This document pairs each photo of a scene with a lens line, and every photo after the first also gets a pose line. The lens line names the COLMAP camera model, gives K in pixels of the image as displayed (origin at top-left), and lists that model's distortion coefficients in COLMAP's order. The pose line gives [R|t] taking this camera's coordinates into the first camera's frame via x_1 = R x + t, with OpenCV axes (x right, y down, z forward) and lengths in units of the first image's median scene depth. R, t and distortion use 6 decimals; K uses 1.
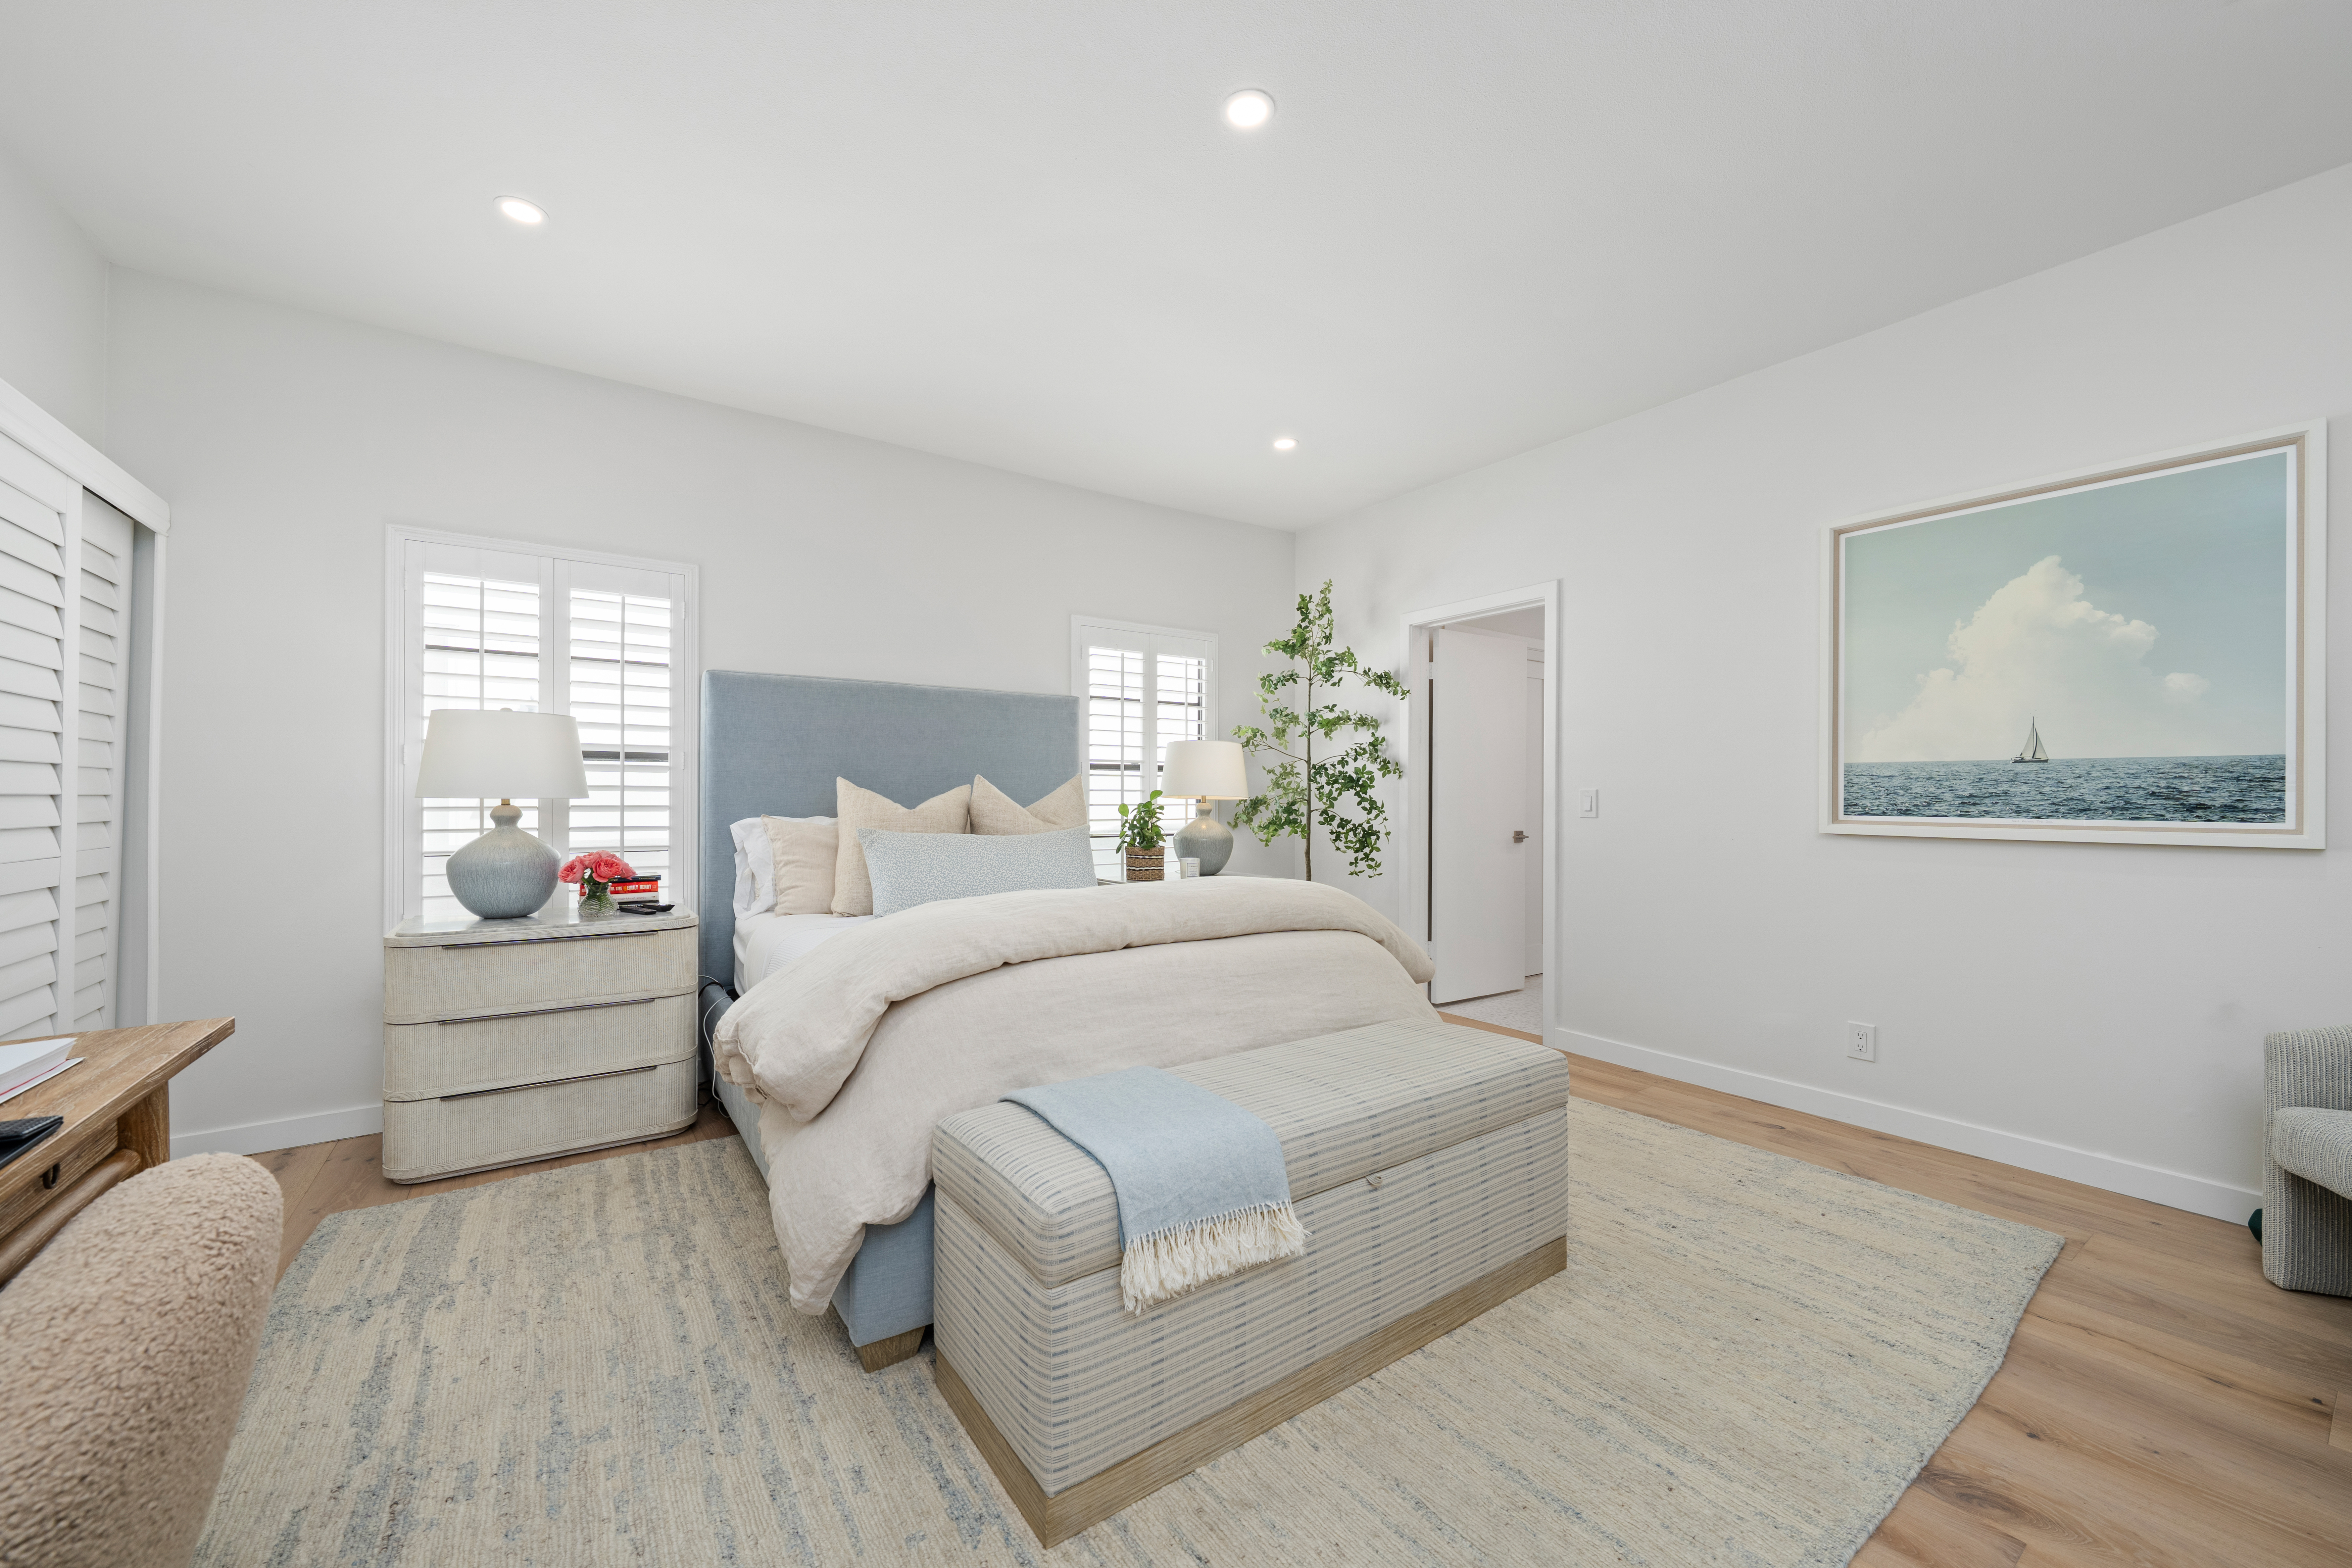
lens RADIAL K [[870.0, 0, 1175.4], [0, 870.0, 836.9], [0, 0, 1]] dist [-0.016517, 0.000015]
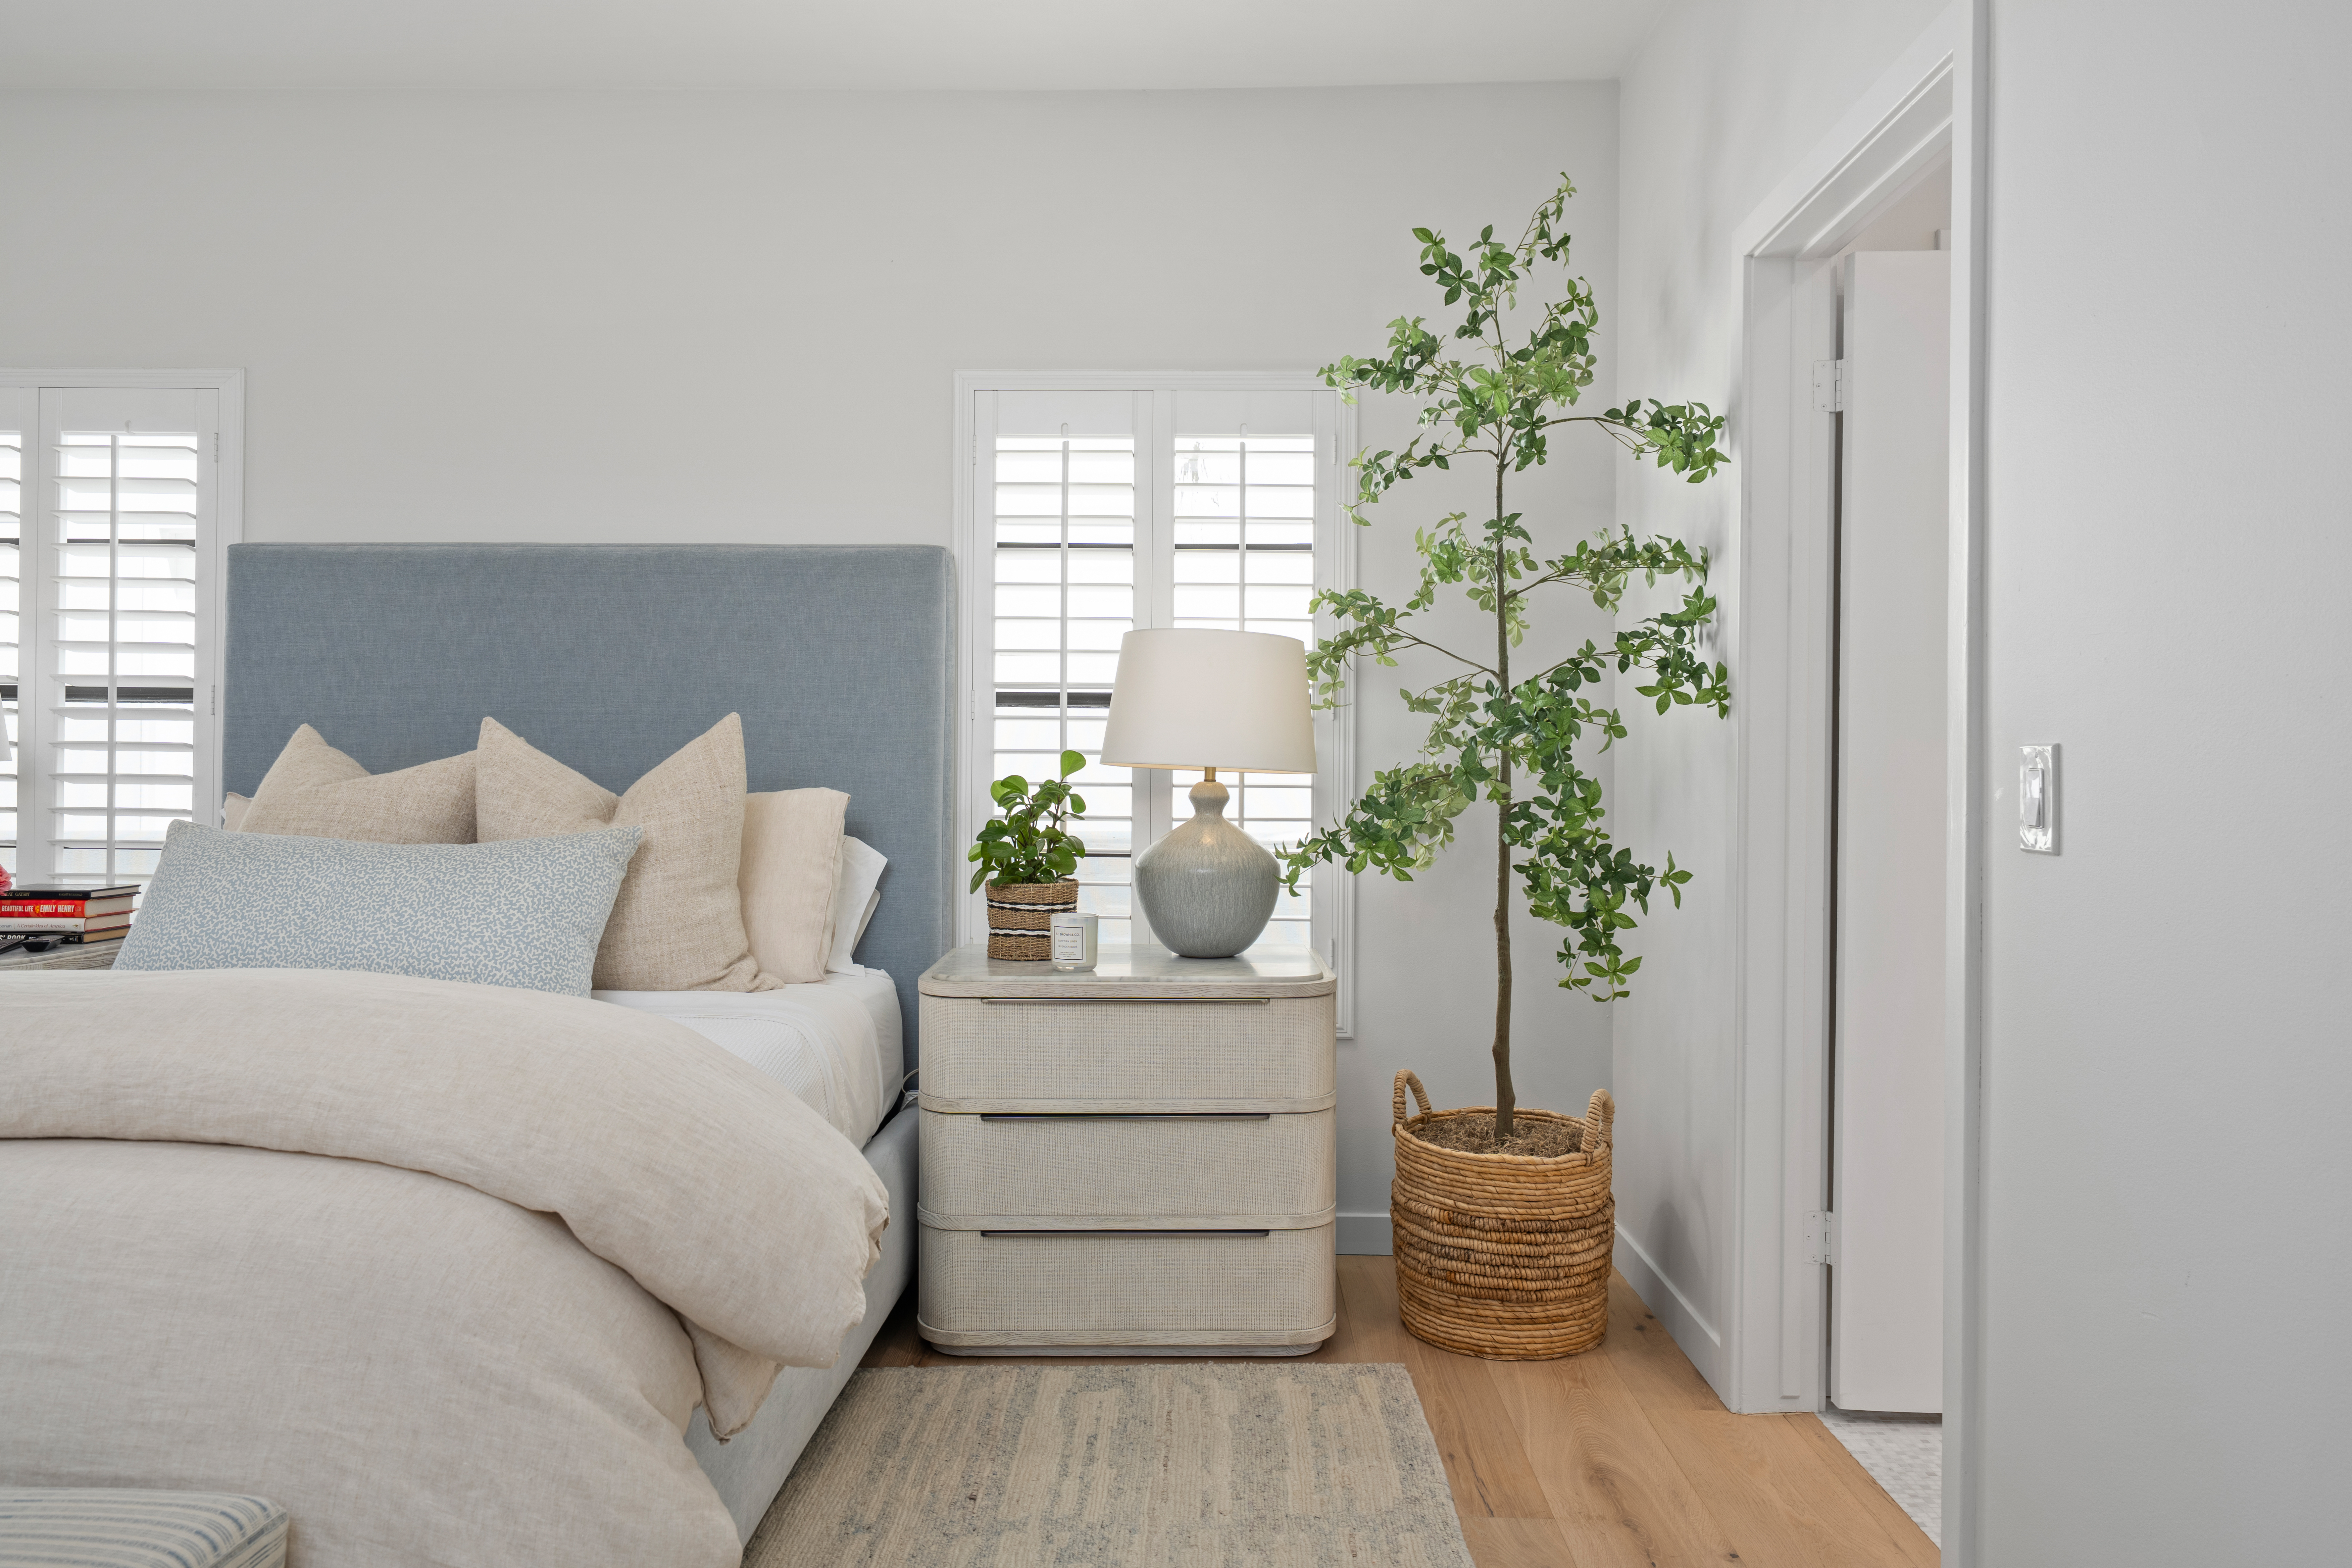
lens RADIAL K [[1690.1, 0, 1176.0], [0, 1690.1, 784.0], [0, 0, 1]] dist [0.032084, -0.002291]
pose [[0.790239, 0.010609, -0.612707, 0.513923], [-0.034484, 0.999036, -0.027177, -0.016235], [0.611828, 0.042605, 0.789843, 0.365047]]
